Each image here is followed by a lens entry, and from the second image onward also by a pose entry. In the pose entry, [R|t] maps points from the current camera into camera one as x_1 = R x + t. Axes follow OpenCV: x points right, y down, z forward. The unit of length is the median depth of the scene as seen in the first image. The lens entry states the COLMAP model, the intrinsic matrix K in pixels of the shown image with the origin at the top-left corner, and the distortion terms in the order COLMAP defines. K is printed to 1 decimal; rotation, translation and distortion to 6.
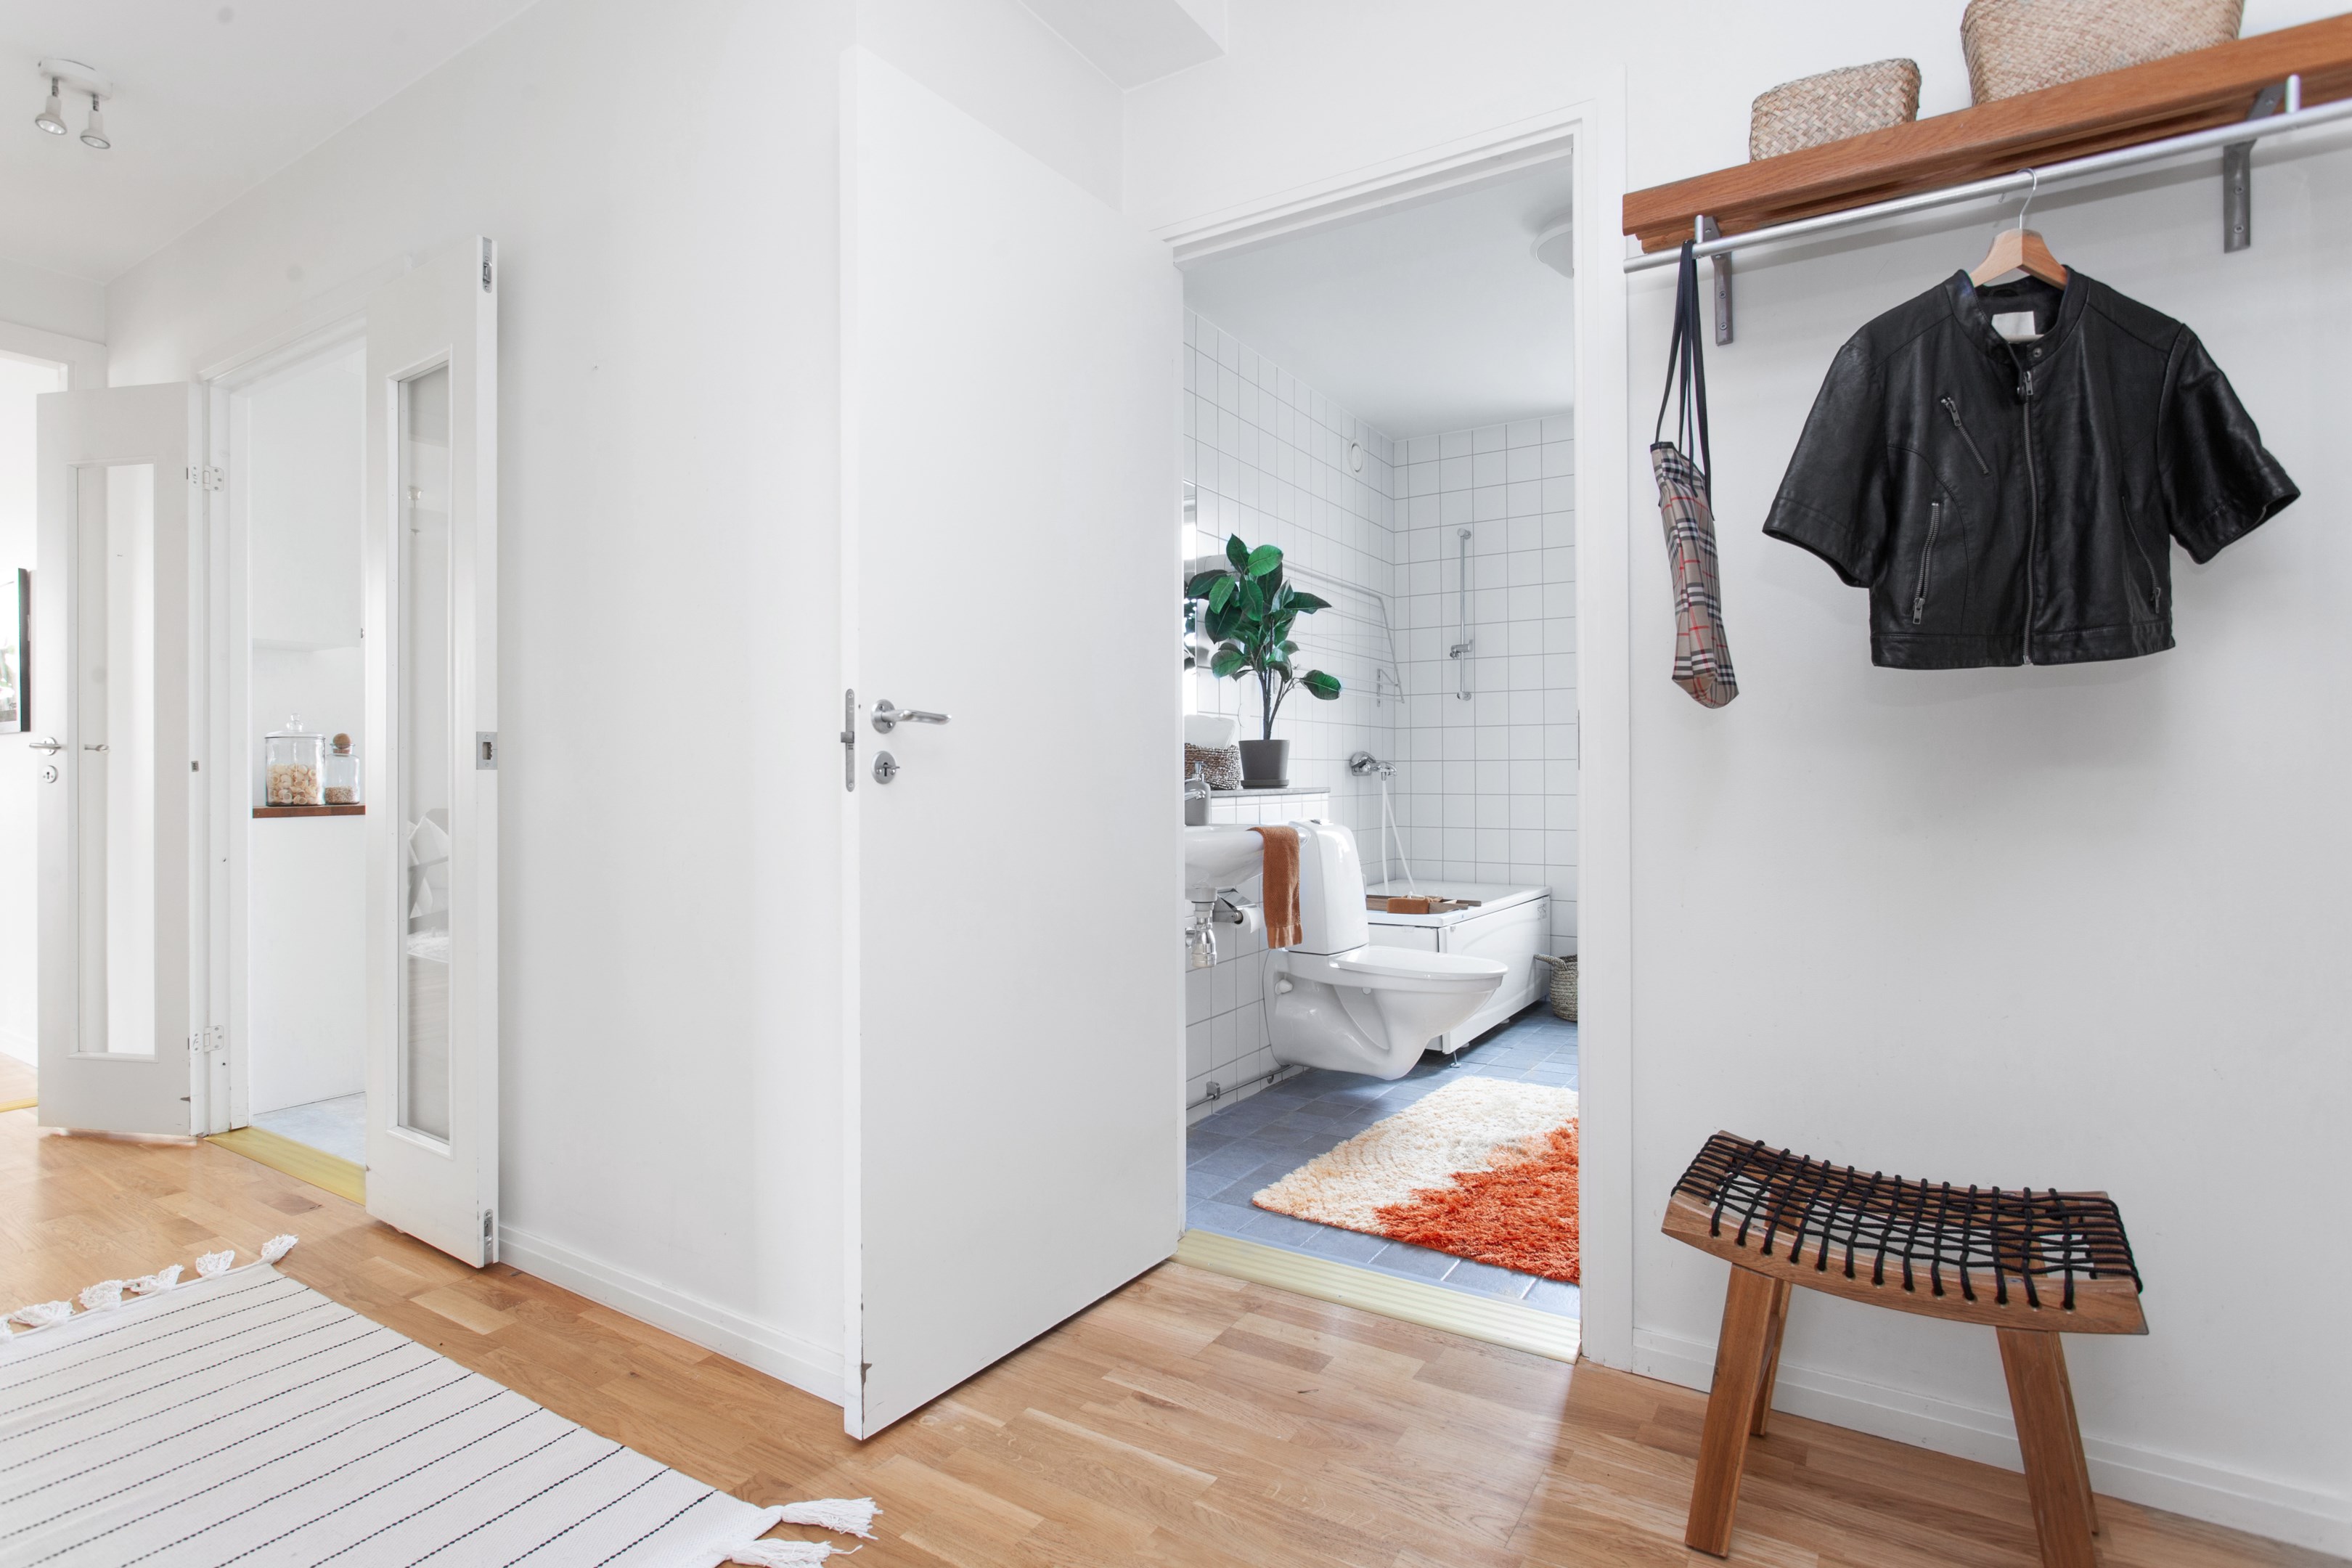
lens RADIAL K [[1145.3, 0, 1113.3], [0, 1145.3, 769.4], [0, 0, 1]] dist [-0.007737, 0.002254]
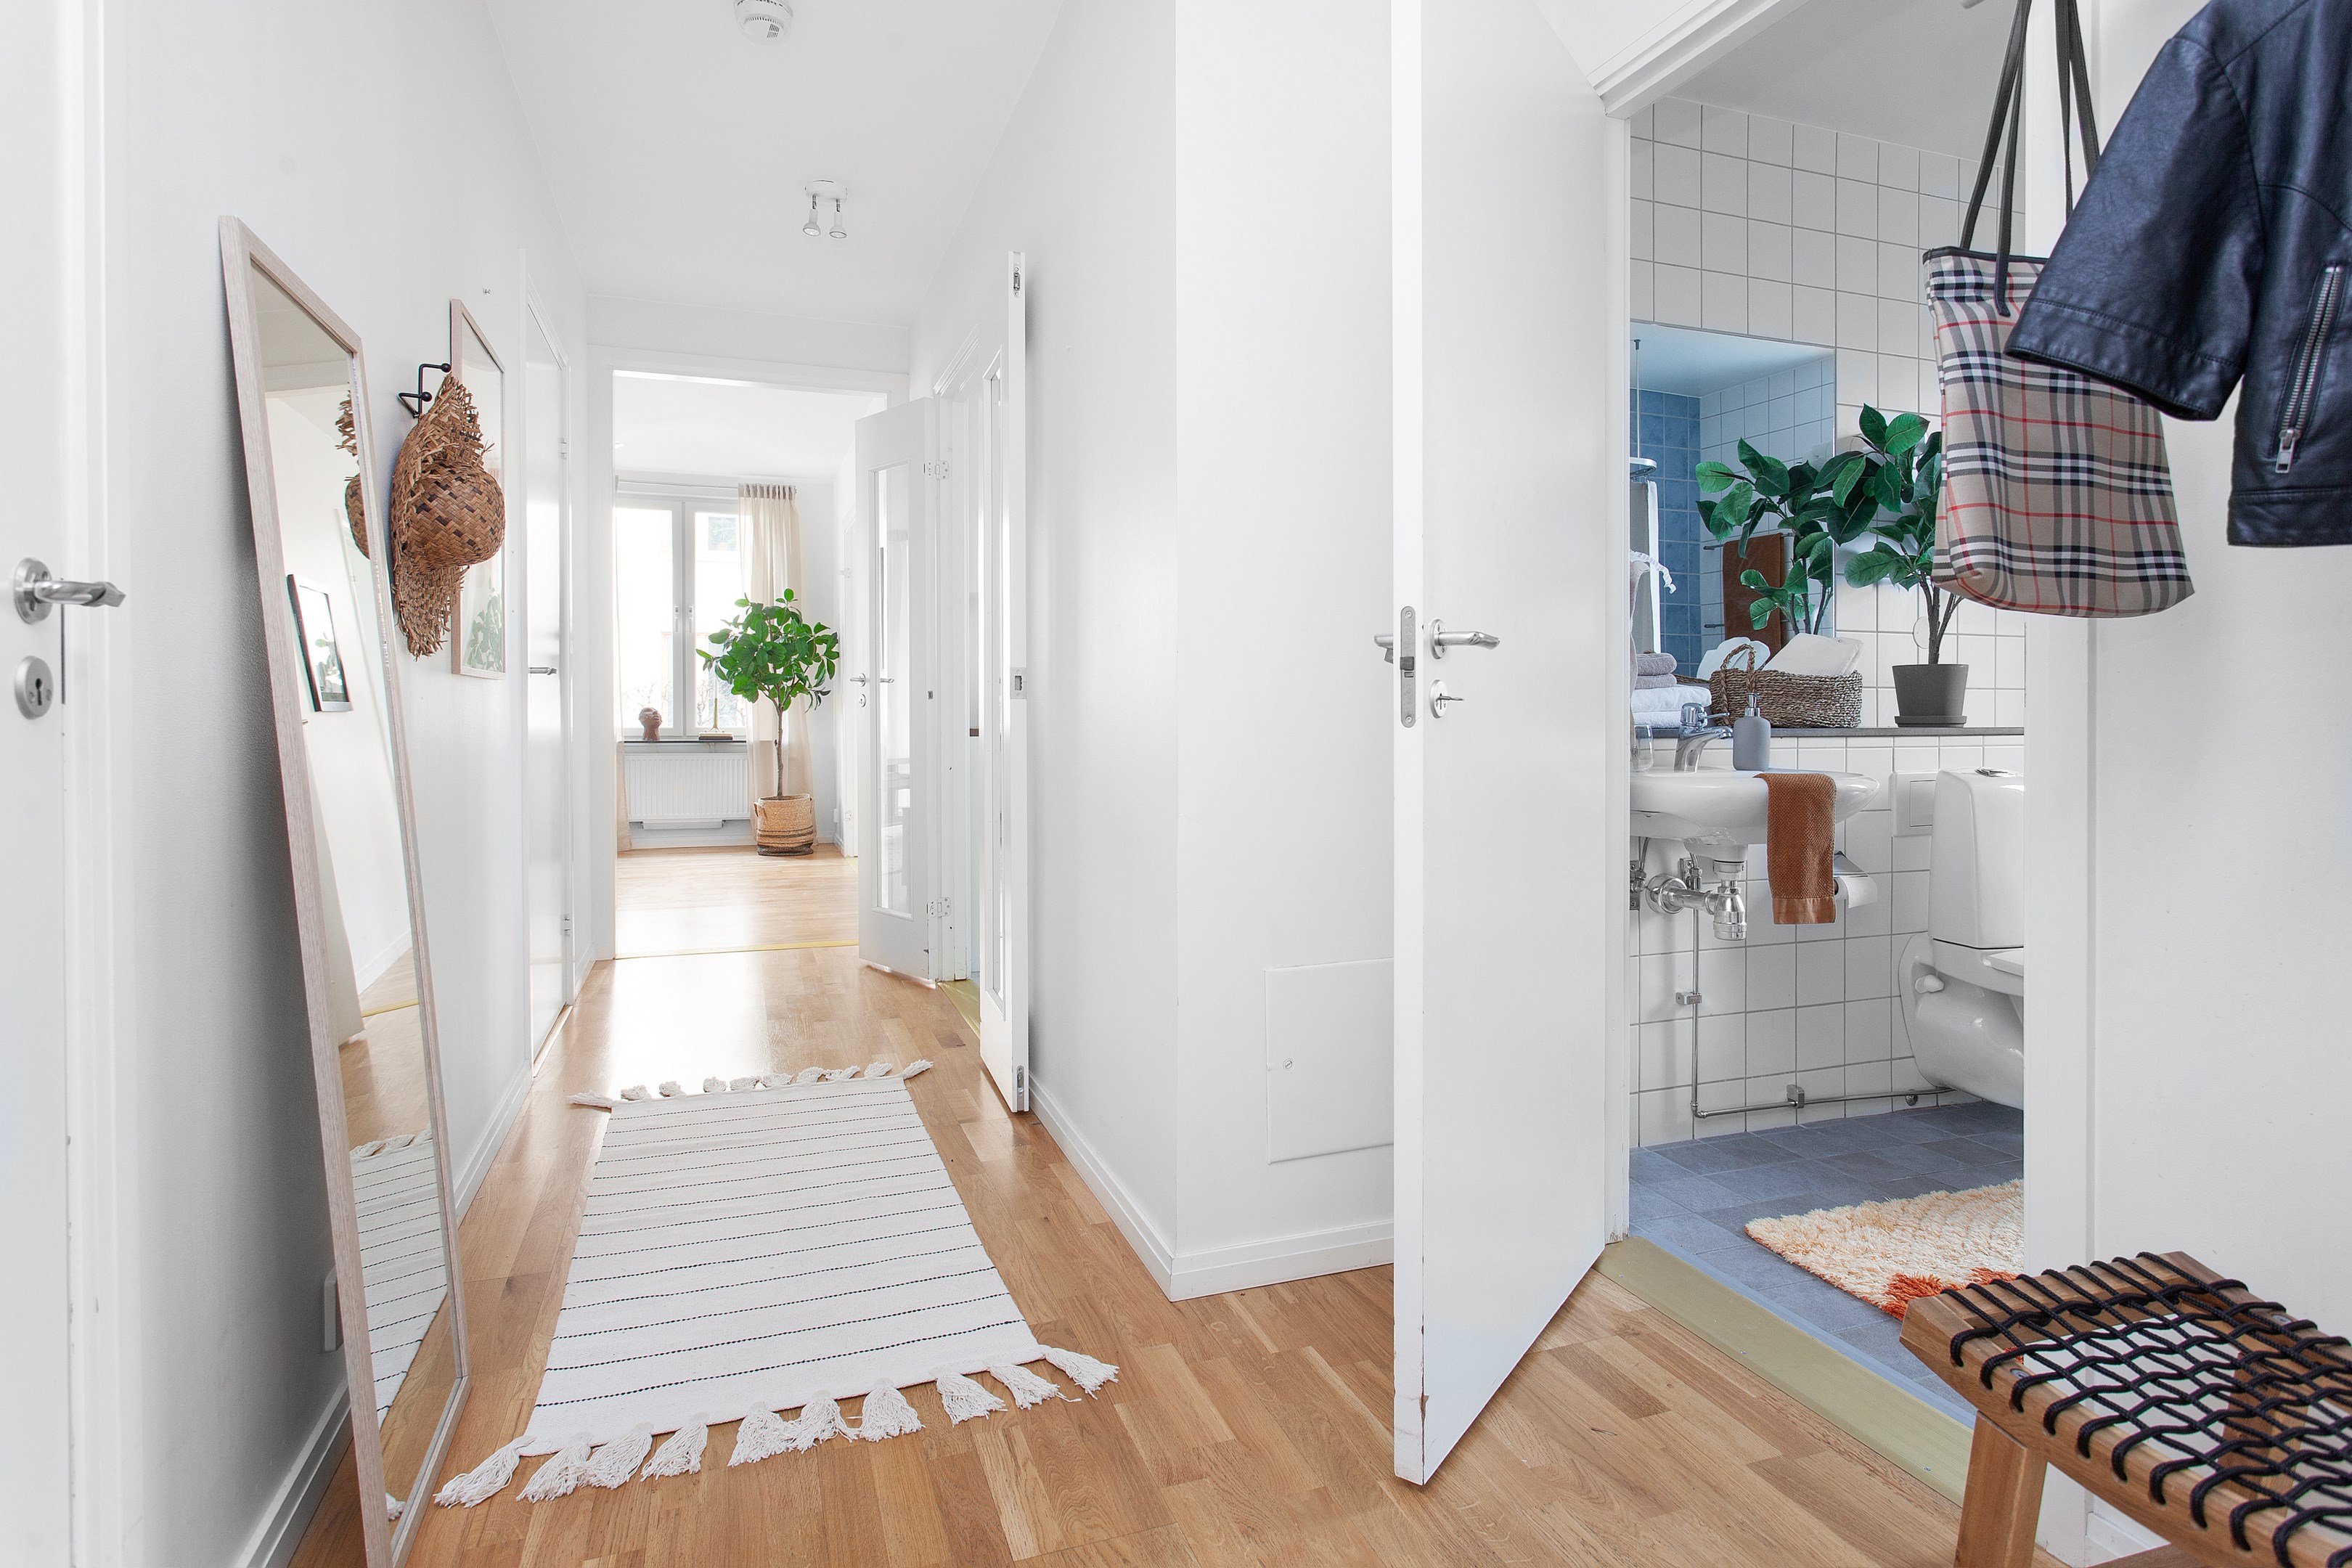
lens RADIAL K [[1238.3, 0, 1224.1], [0, 1238.3, 716.5], [0, 0, 1]] dist [-0.002002, 0.001540]
pose [[0.810635, 0.012483, -0.585418, 0.284775], [-0.004430, 0.999875, 0.015186, -0.001131], [0.585535, -0.009717, 0.810589, 0.054830]]
